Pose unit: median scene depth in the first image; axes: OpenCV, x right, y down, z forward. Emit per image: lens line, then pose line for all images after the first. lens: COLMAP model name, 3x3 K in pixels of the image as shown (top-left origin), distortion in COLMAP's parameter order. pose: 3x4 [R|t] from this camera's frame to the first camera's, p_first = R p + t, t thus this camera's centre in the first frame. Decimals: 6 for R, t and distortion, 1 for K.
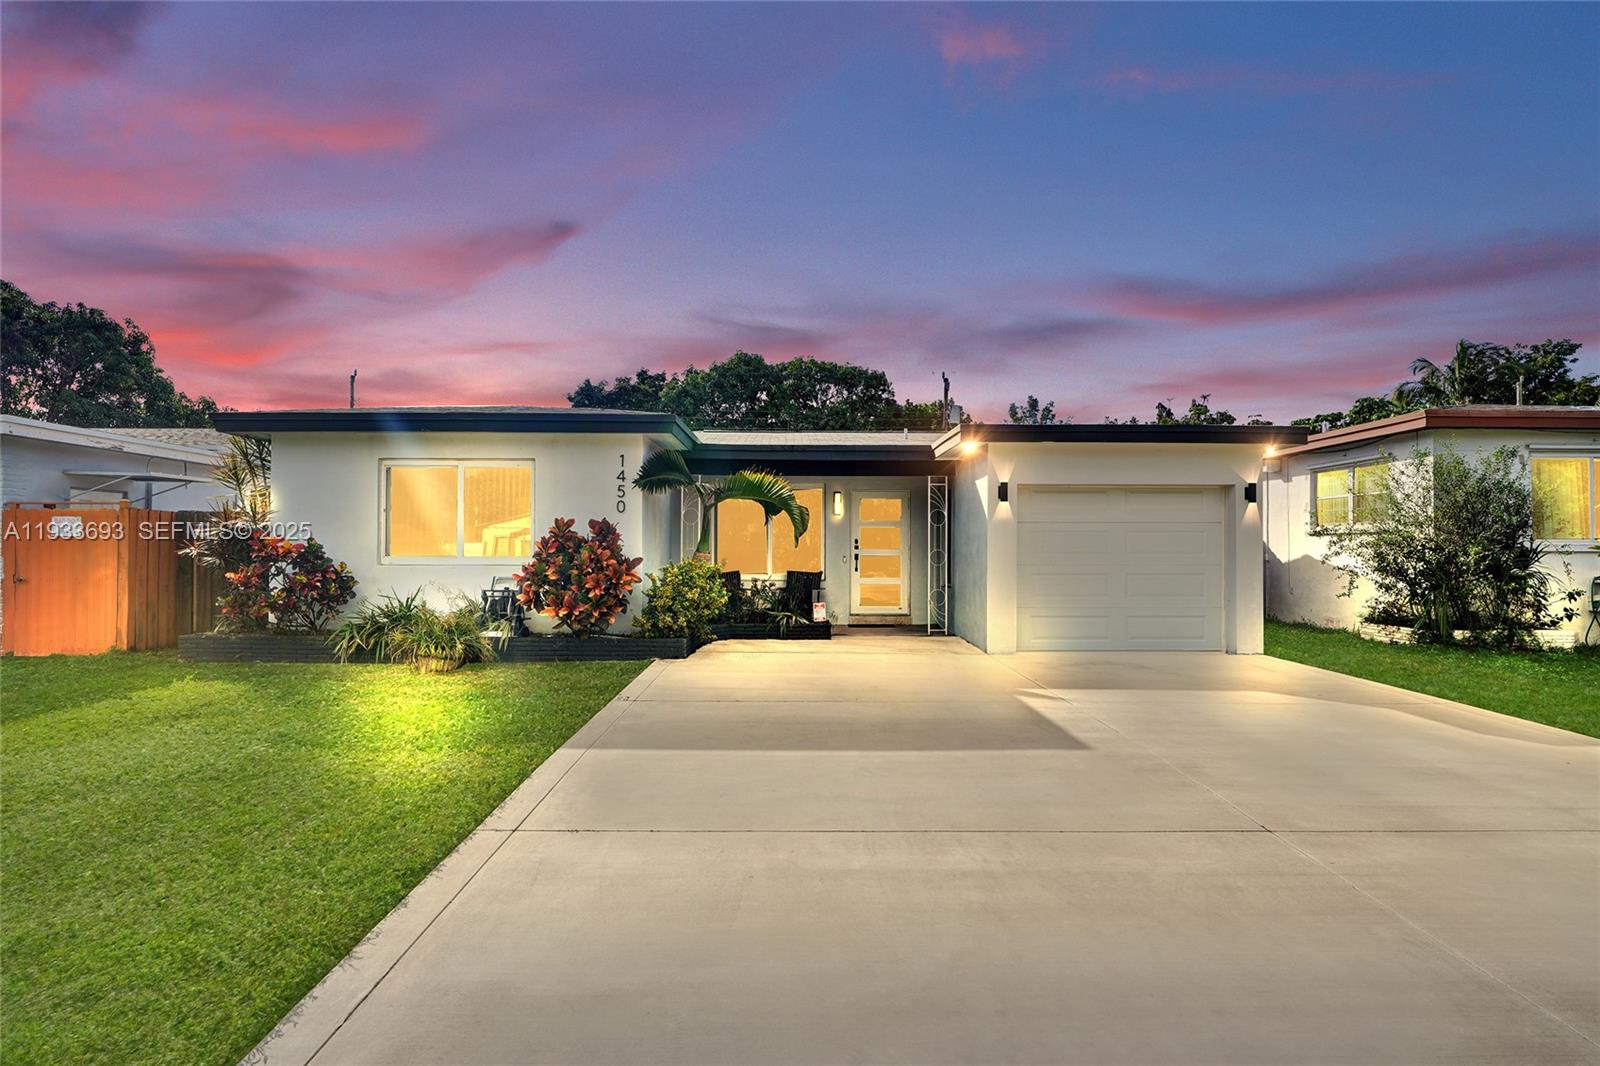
lens RADIAL K [[867.7, 0, 800.0], [0, 867.7, 533.0], [0, 0, 1]] dist [0.000894, -0.000007]
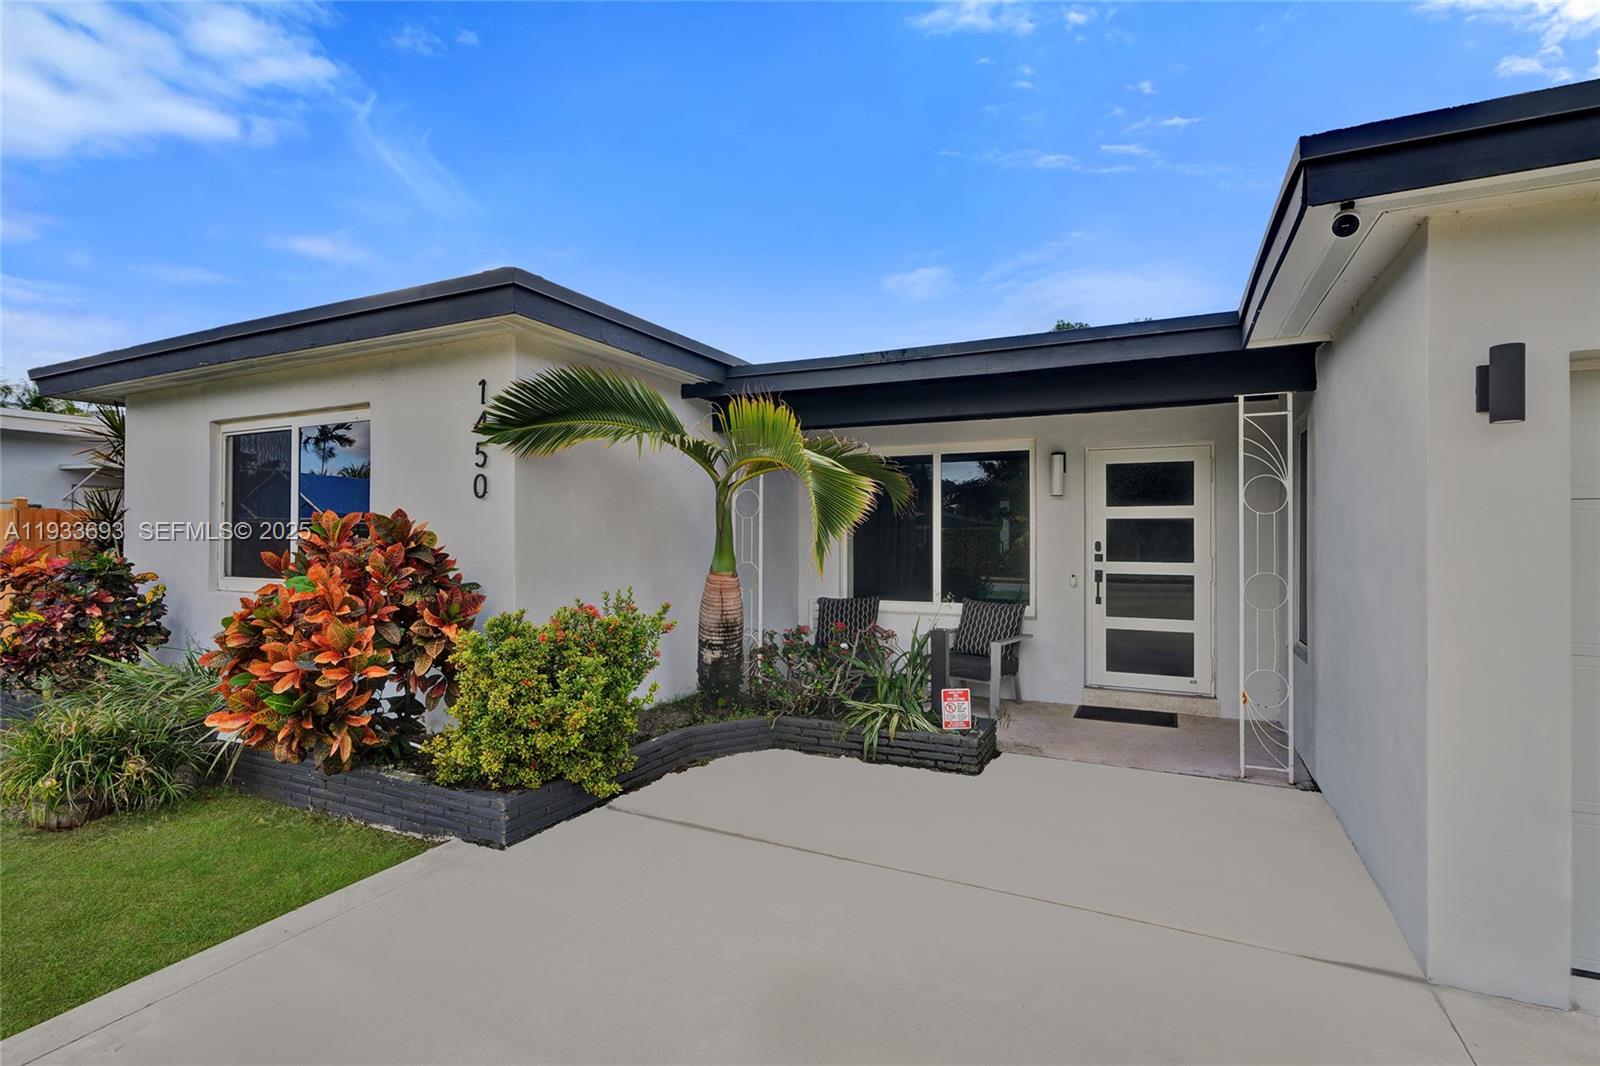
lens RADIAL K [[745.8, 0, 807.6], [0, 745.8, 525.1], [0, 0, 1]] dist [-0.003736, -0.000161]
pose [[0.896031, -0.008580, -0.443908, 0.145580], [0.009767, 0.999952, 0.000387, -0.006693], [0.443884, -0.004682, 0.896072, 0.707261]]
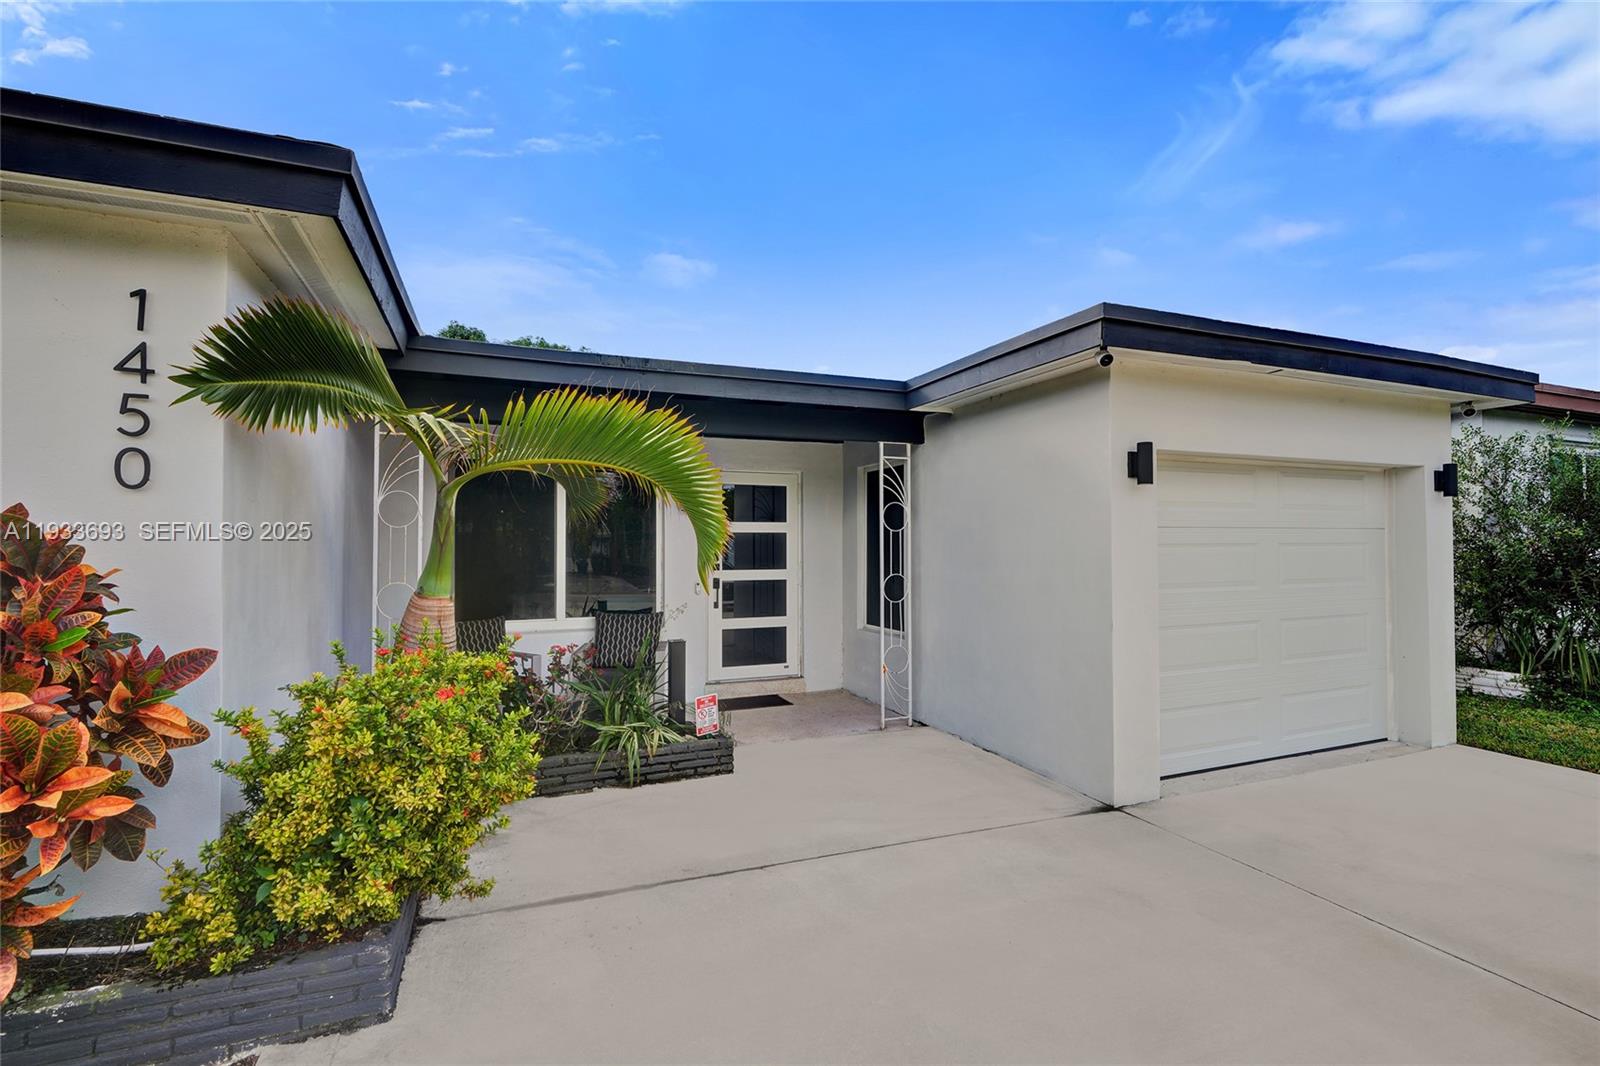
lens RADIAL K [[749.1, 0, 800.0], [0, 749.1, 533.0], [0, 0, 1]] dist [-0.002555, -0.000101]
pose [[0.929659, 0.000056, 0.368422, -0.092385], [-0.000377, 1.000000, 0.000800, -0.009316], [-0.368421, -0.000882, 0.929658, 0.690333]]
